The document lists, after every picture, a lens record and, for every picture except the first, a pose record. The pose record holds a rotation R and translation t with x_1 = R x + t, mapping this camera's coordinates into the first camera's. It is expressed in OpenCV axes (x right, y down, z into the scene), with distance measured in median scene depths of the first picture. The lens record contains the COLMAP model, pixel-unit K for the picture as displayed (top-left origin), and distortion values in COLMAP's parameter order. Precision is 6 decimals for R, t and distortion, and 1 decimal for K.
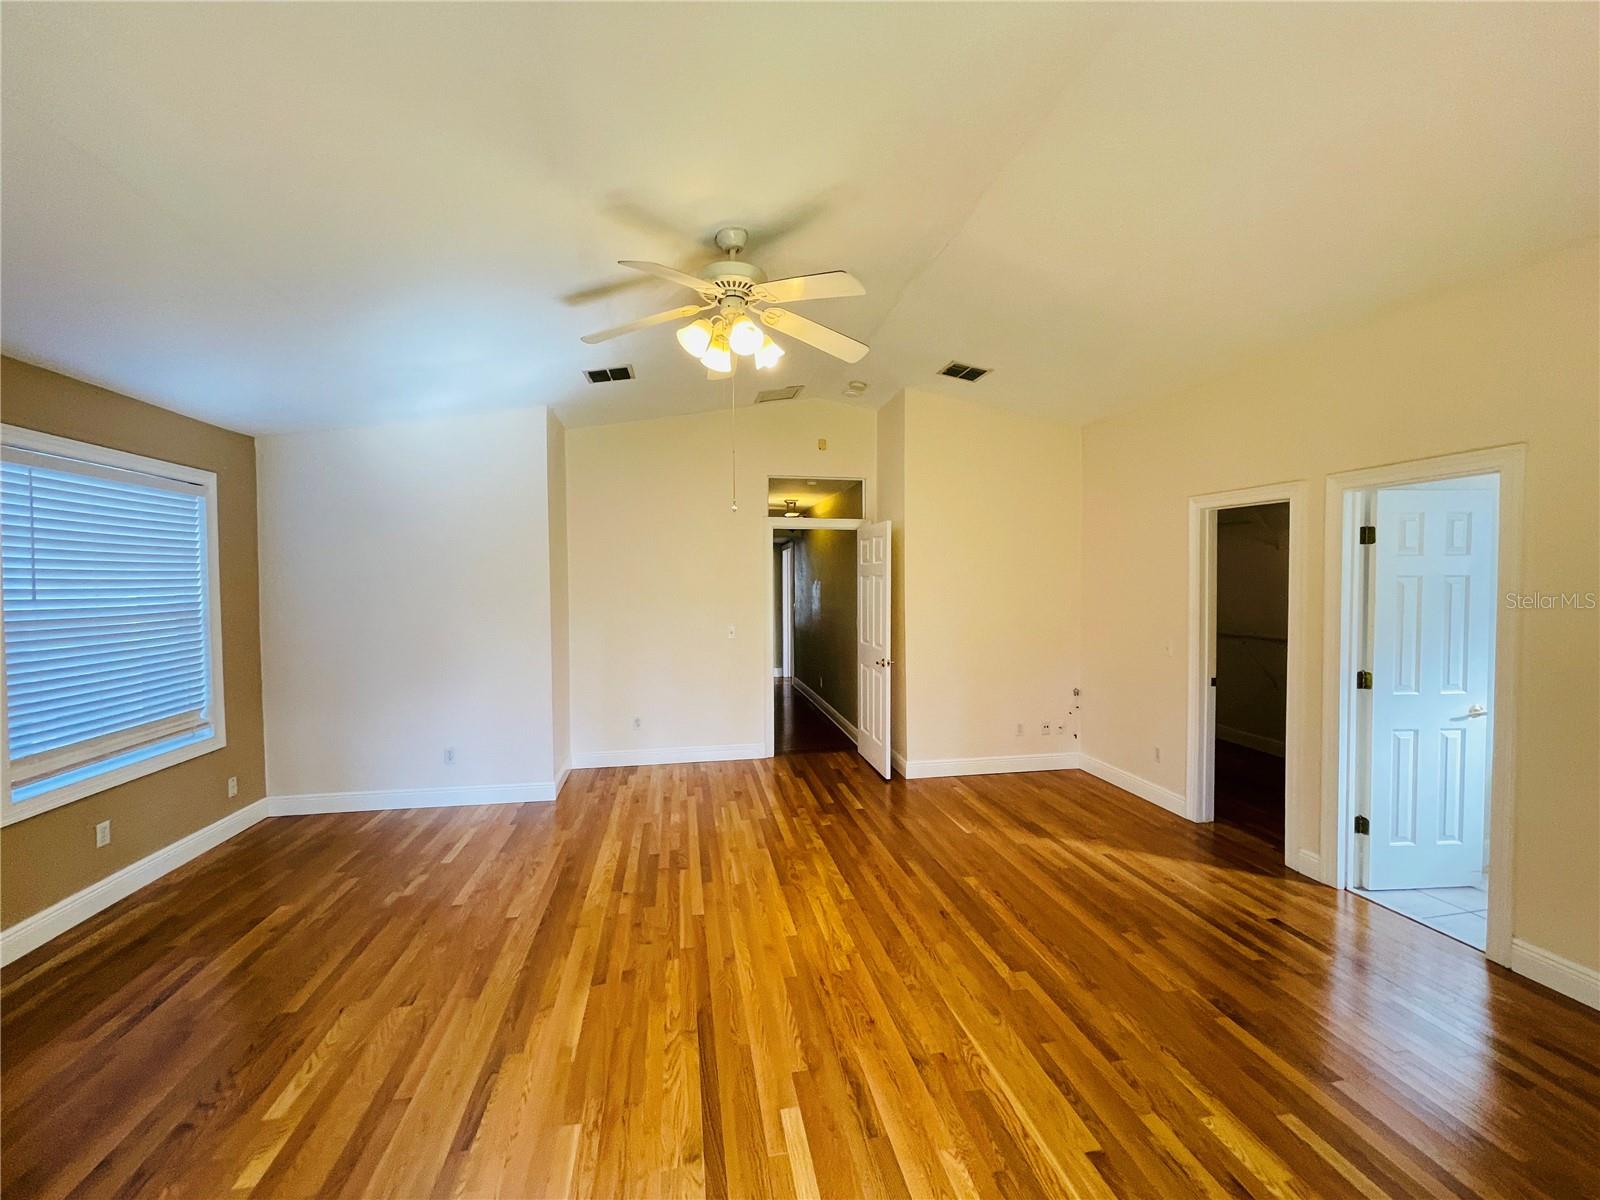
lens RADIAL K [[640.9, 0, 802.9], [0, 640.9, 600.6], [0, 0, 1]] dist [0.004581, 0.000326]
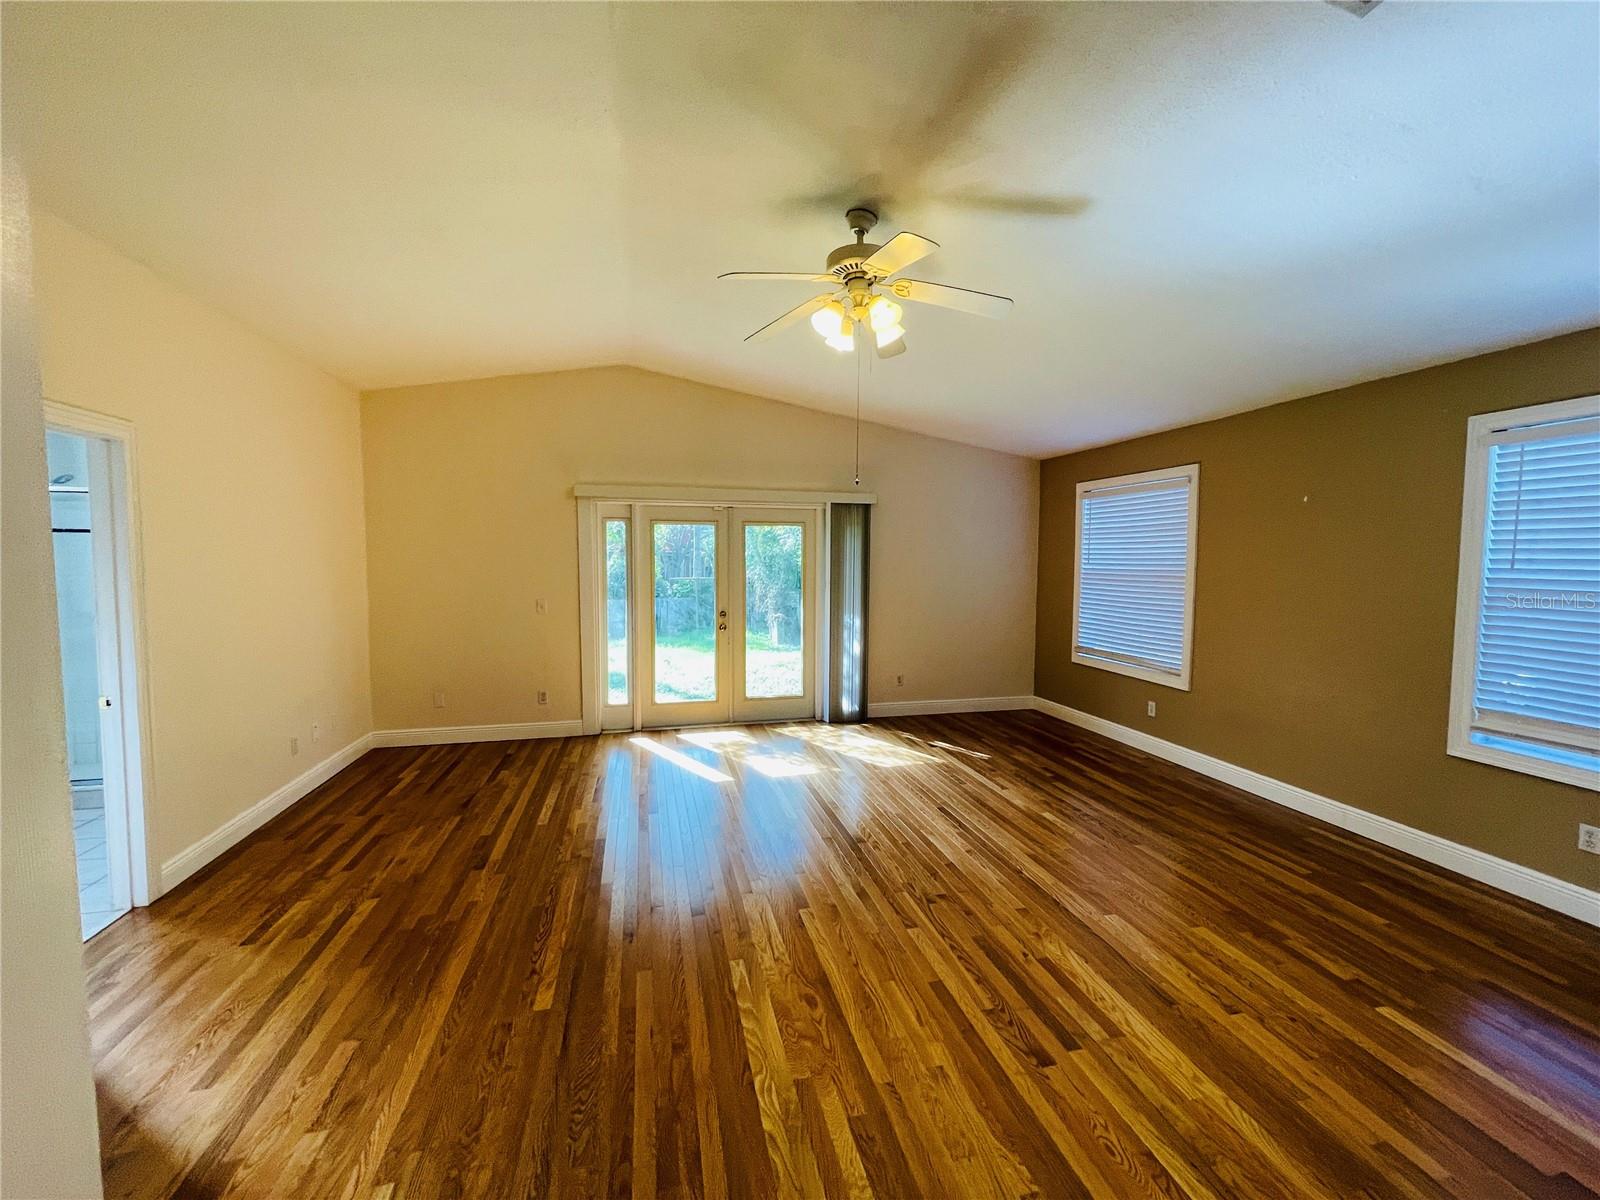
lens RADIAL K [[640.9, 0, 799.3], [0, 640.9, 598.0], [0, 0, 1]] dist [0.004581, 0.000326]
pose [[-0.998914, 0.001561, -0.046570, 0.032668], [-0.002884, 0.995451, 0.095231, -0.045727], [0.046507, 0.095262, -0.994365, 1.805748]]
